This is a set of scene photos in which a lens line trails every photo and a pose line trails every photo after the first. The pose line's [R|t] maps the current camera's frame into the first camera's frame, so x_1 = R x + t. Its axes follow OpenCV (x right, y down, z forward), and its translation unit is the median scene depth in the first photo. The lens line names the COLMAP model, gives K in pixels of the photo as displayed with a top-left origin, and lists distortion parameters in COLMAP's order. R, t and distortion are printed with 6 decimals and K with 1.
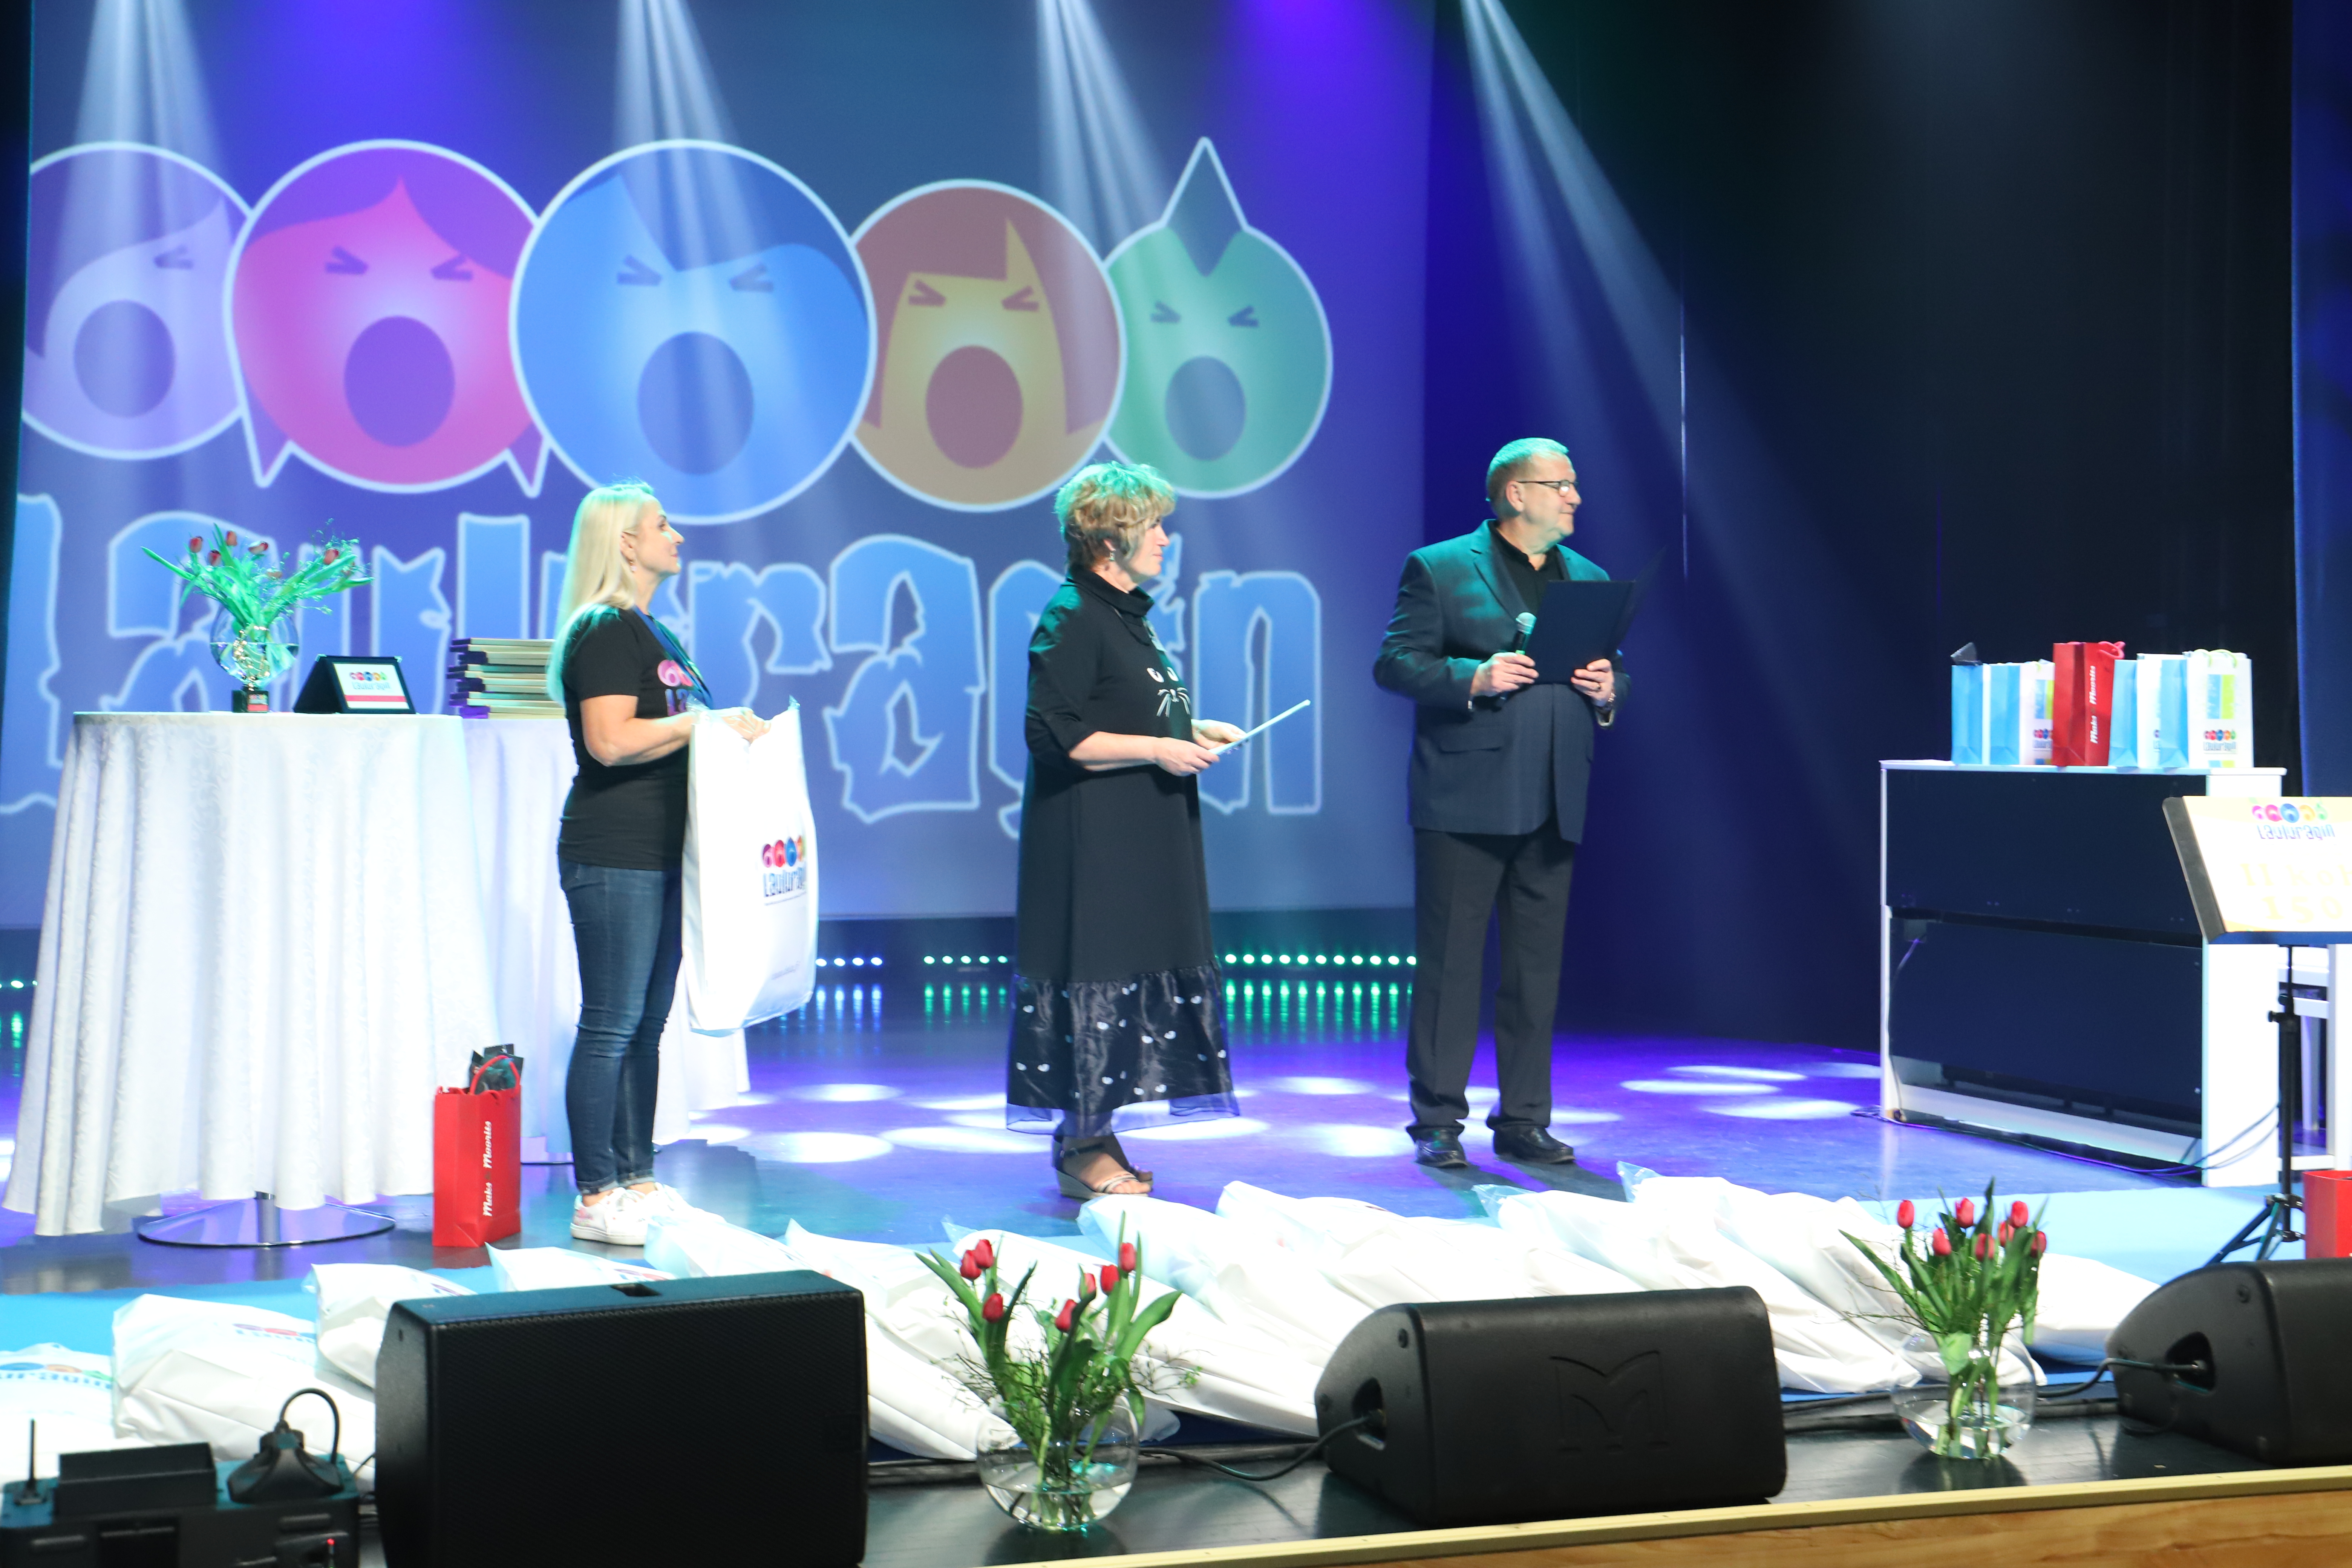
lens RADIAL K [[3302.3, 0, 1187.5], [0, 3302.3, 811.8], [0, 0, 1]] dist [0.121105, 0.000000]
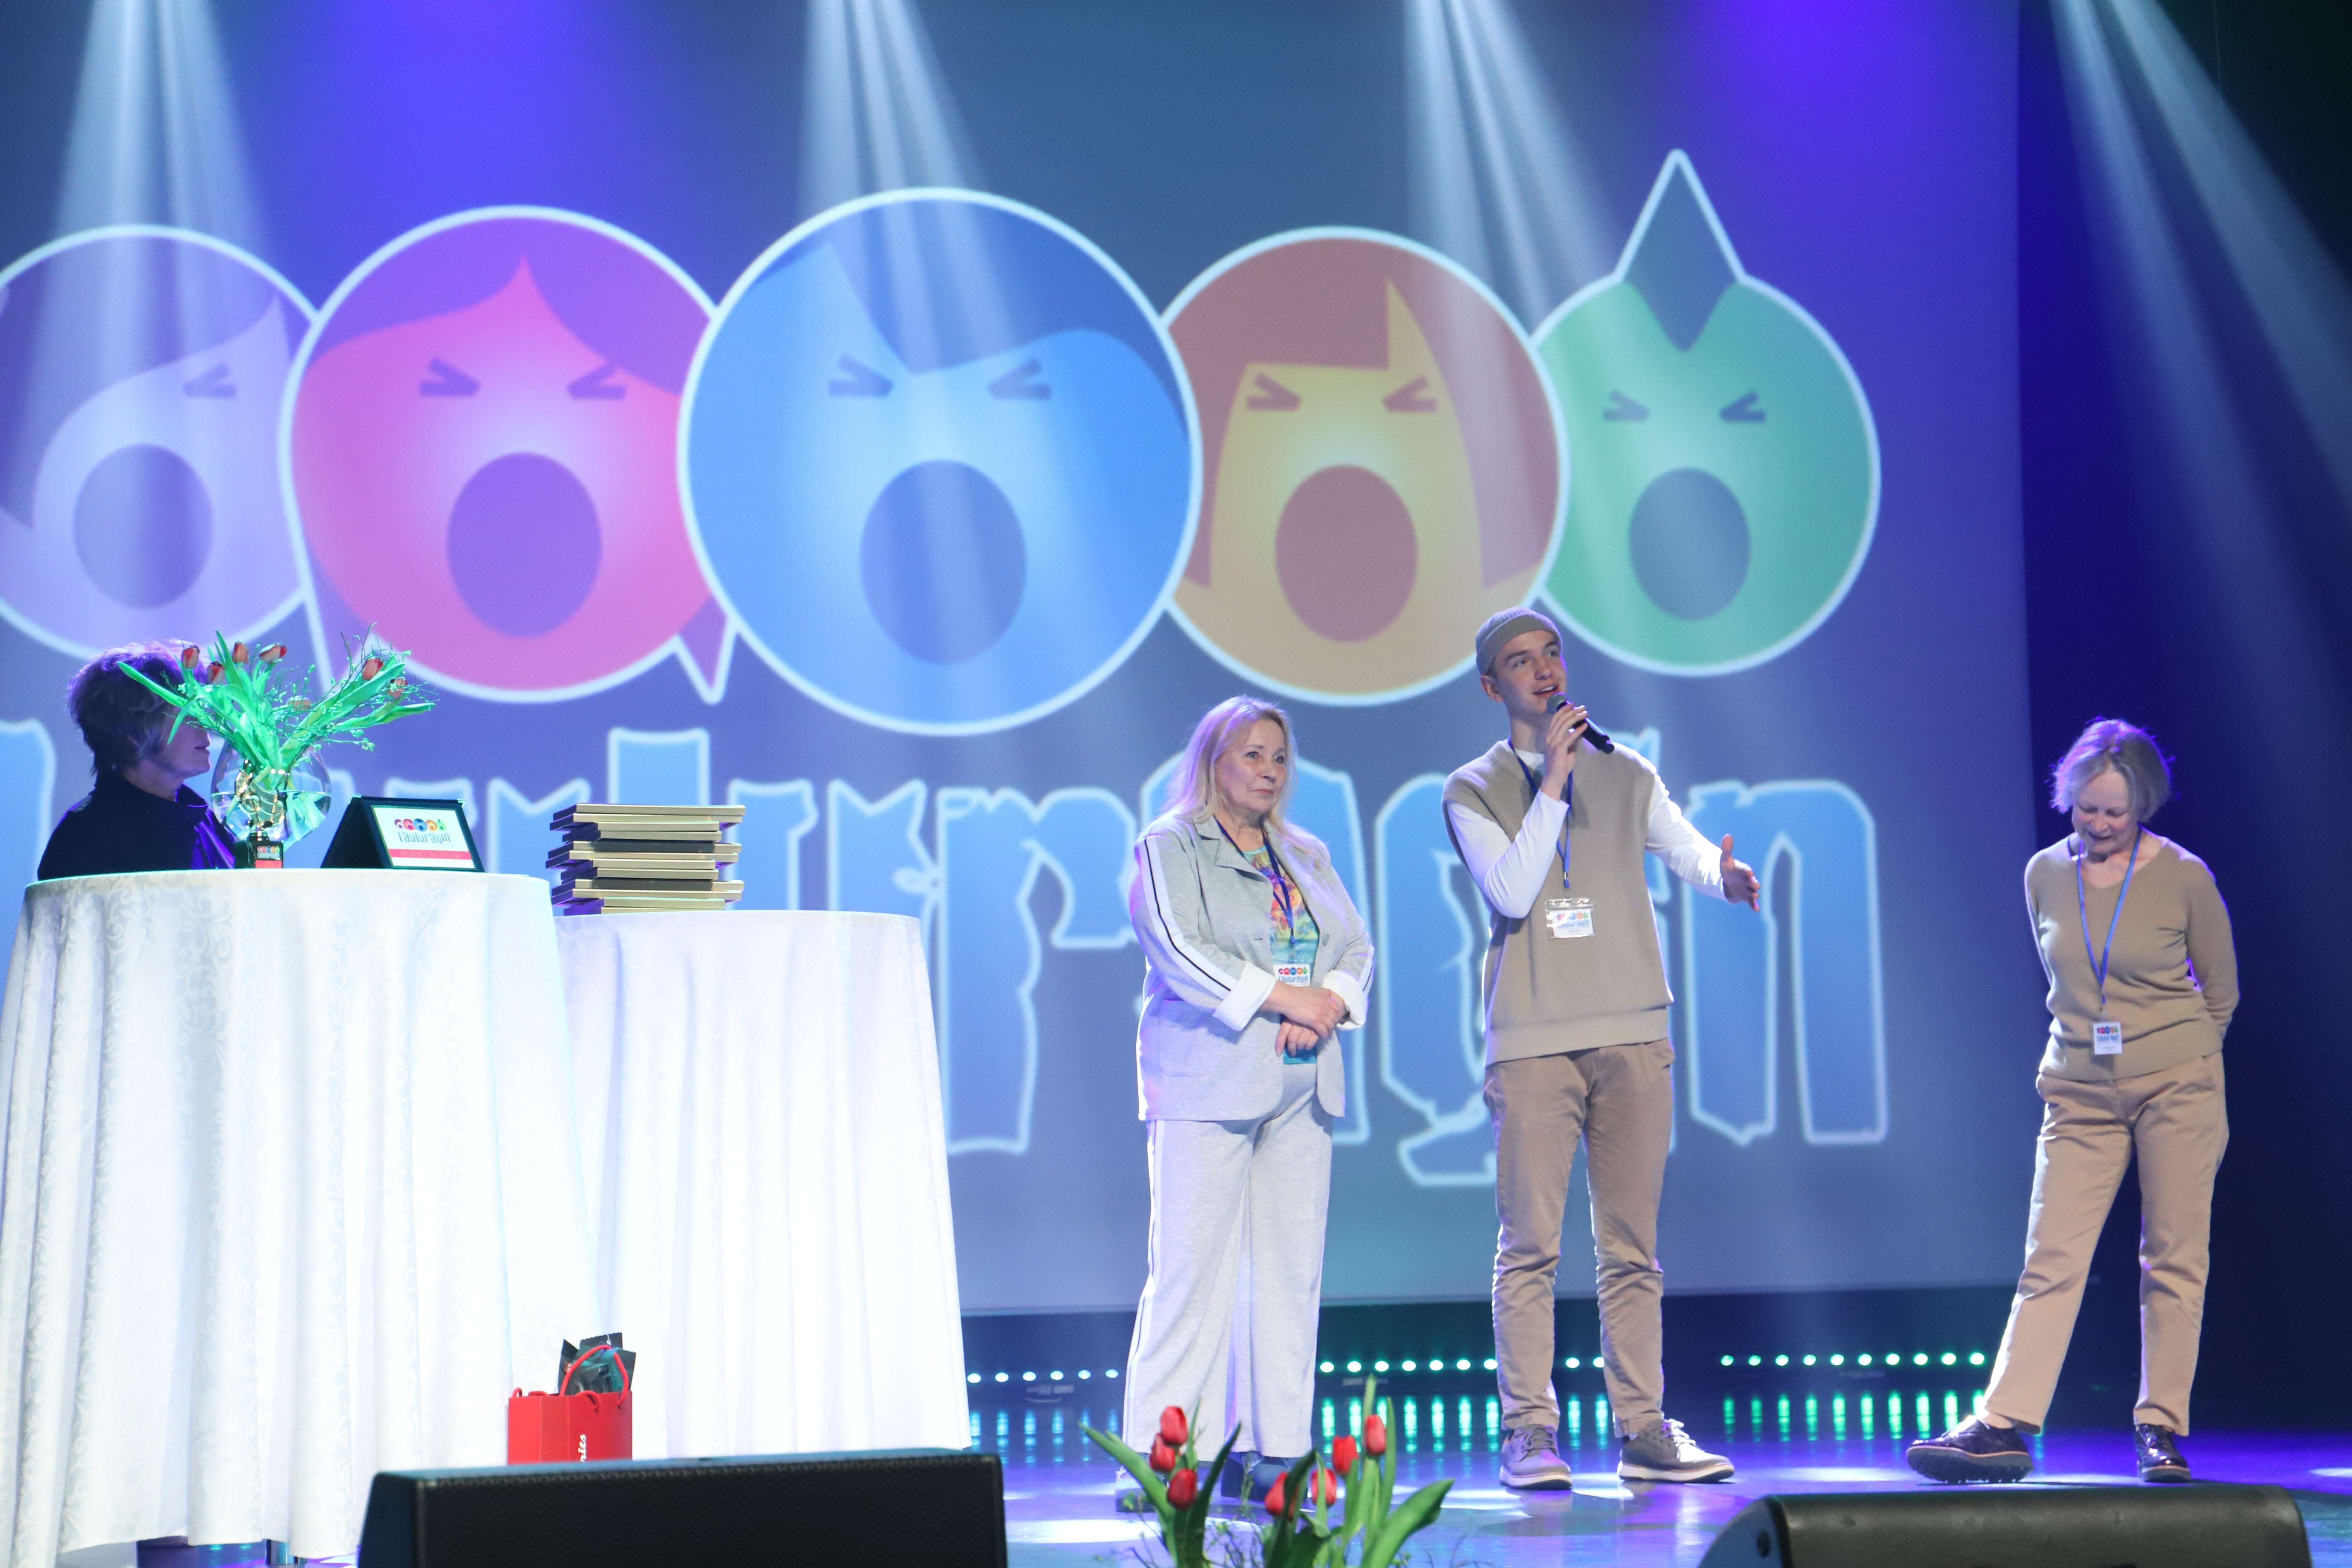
lens RADIAL K [[5148.0, 0, 1199.2], [0, 5148.0, 788.4], [0, 0, 1]] dist [0.287569, 0.000000]
pose [[0.992402, -0.036118, -0.117615, 0.048777], [0.023343, 0.993851, -0.108238, 0.068415], [0.120801, 0.104670, 0.987143, -0.083604]]
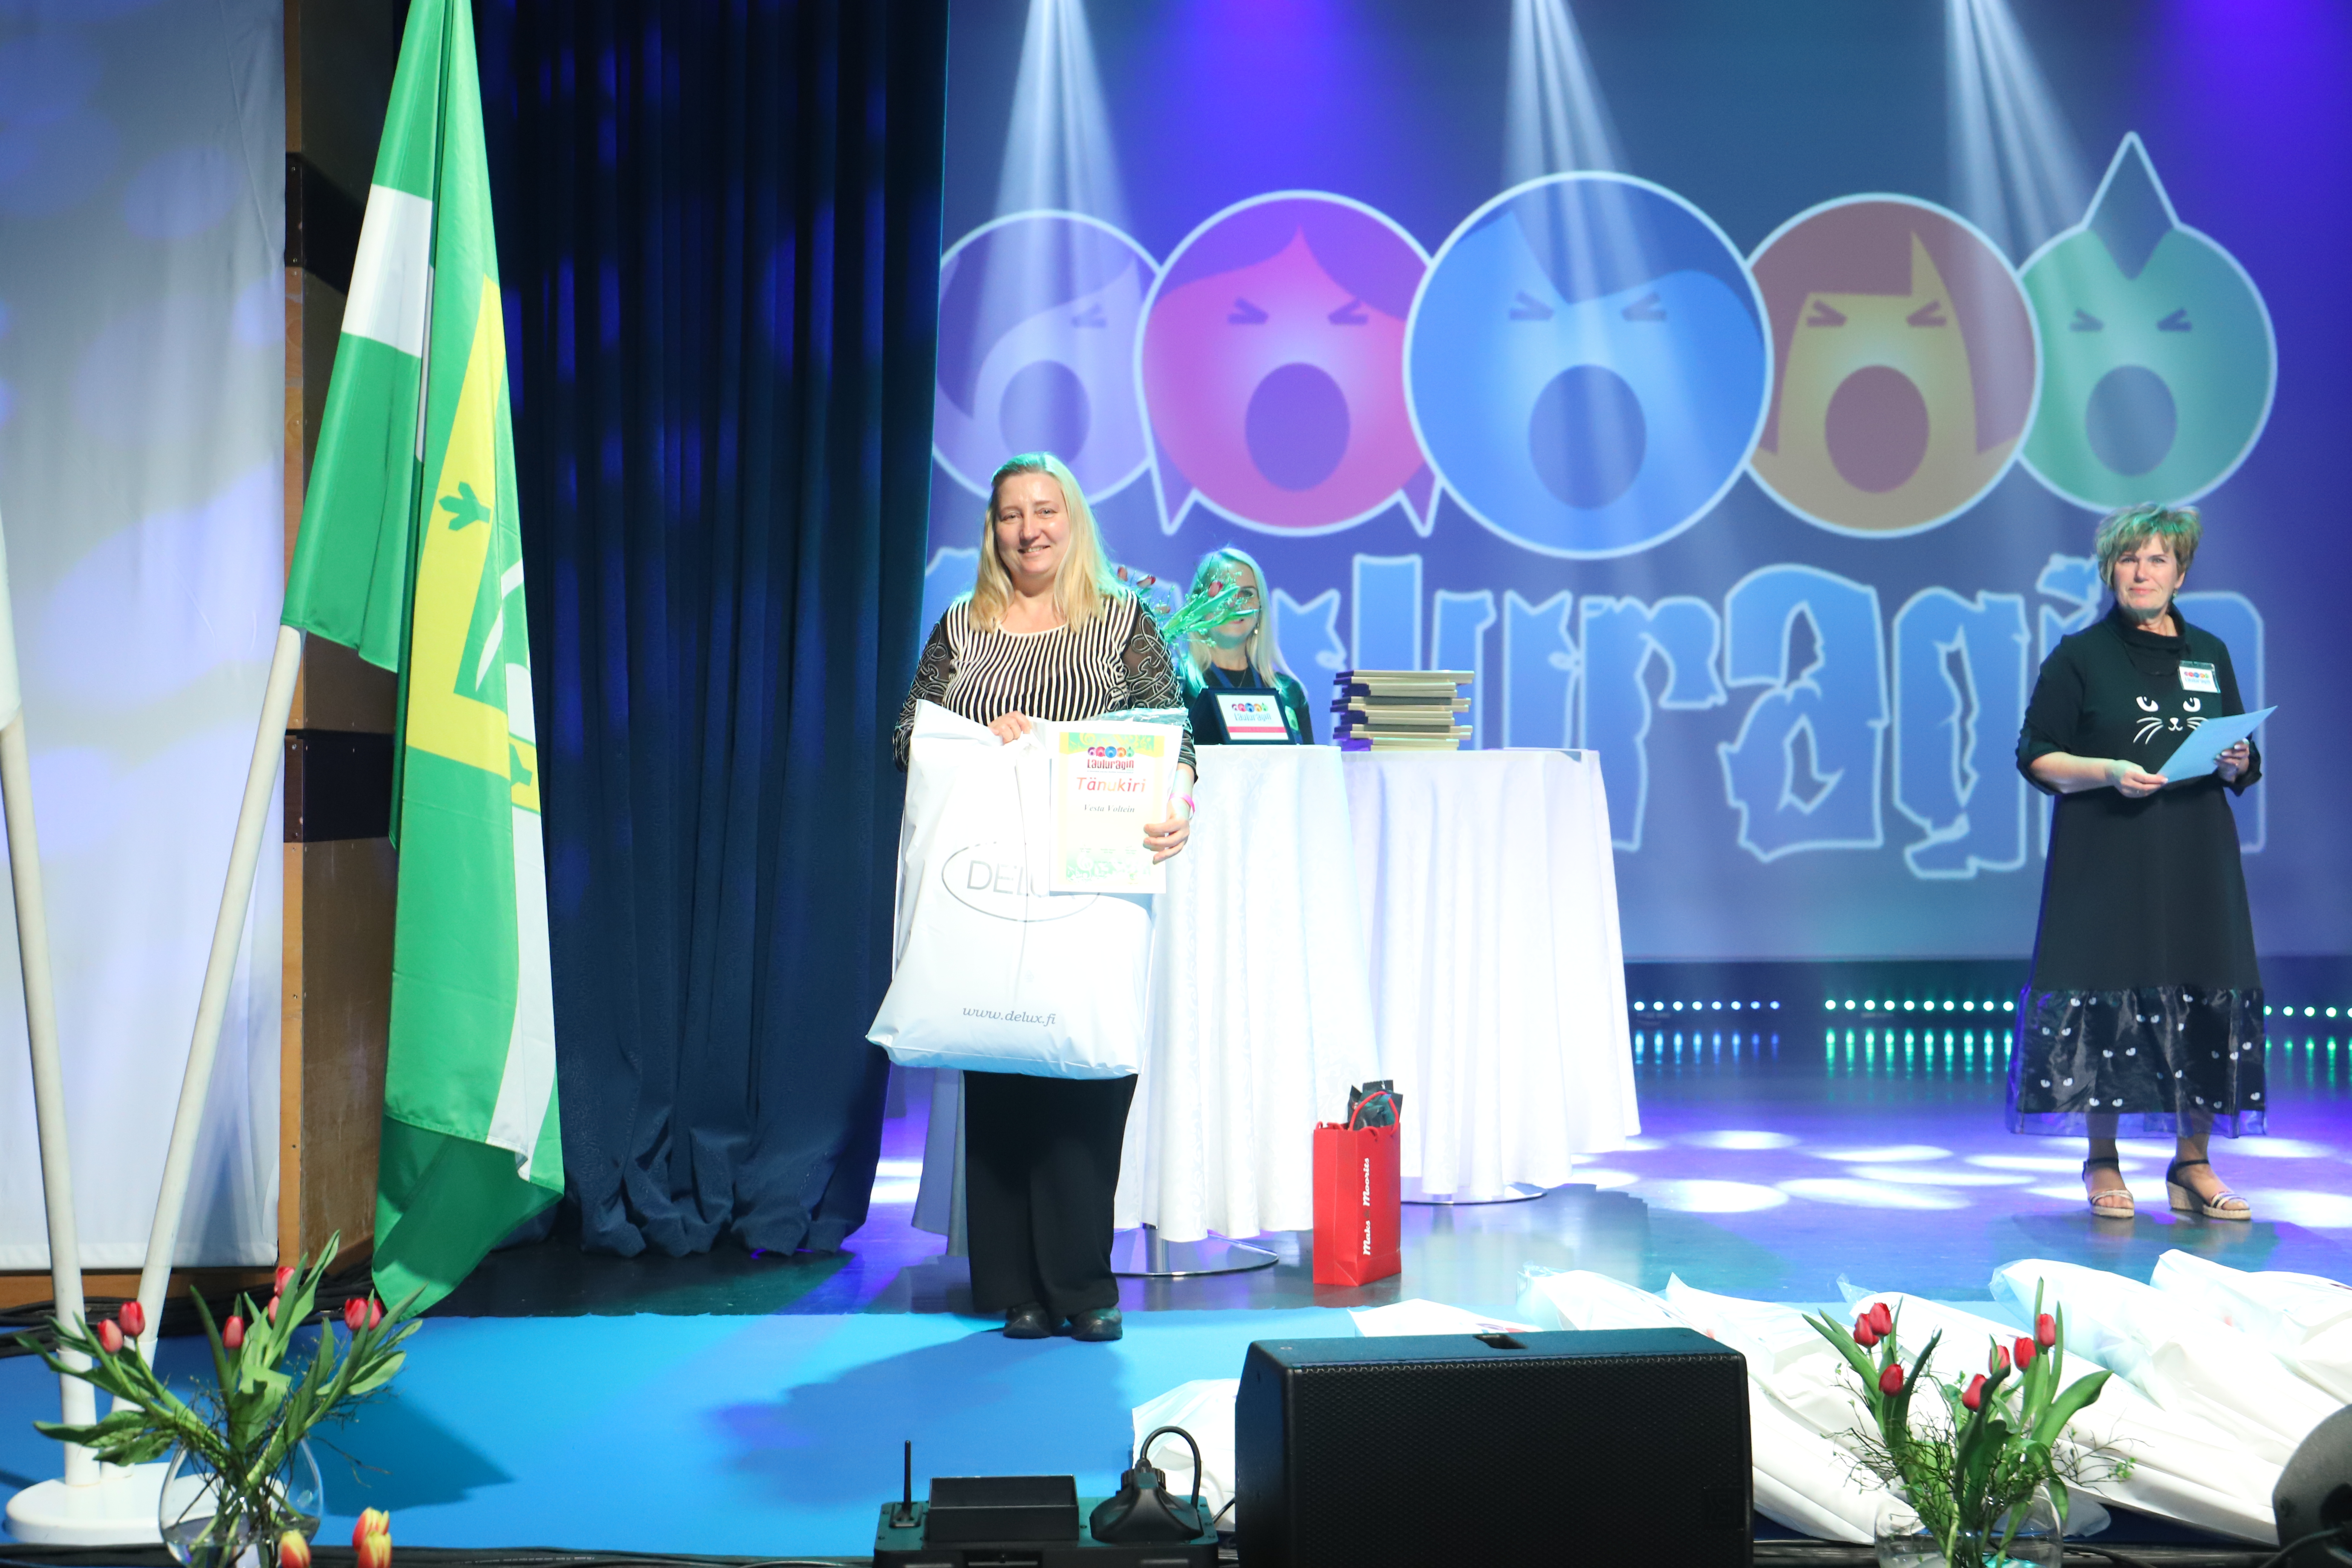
lens RADIAL K [[3302.3, 0, 1186.1], [0, 3302.3, 769.8], [0, 0, 1]] dist [0.121105, 0.000000]
pose [[0.963233, -0.007765, -0.268554, 0.001068], [0.000463, 0.999629, -0.027243, 0.004402], [0.268666, 0.026117, 0.962879, 0.036792]]
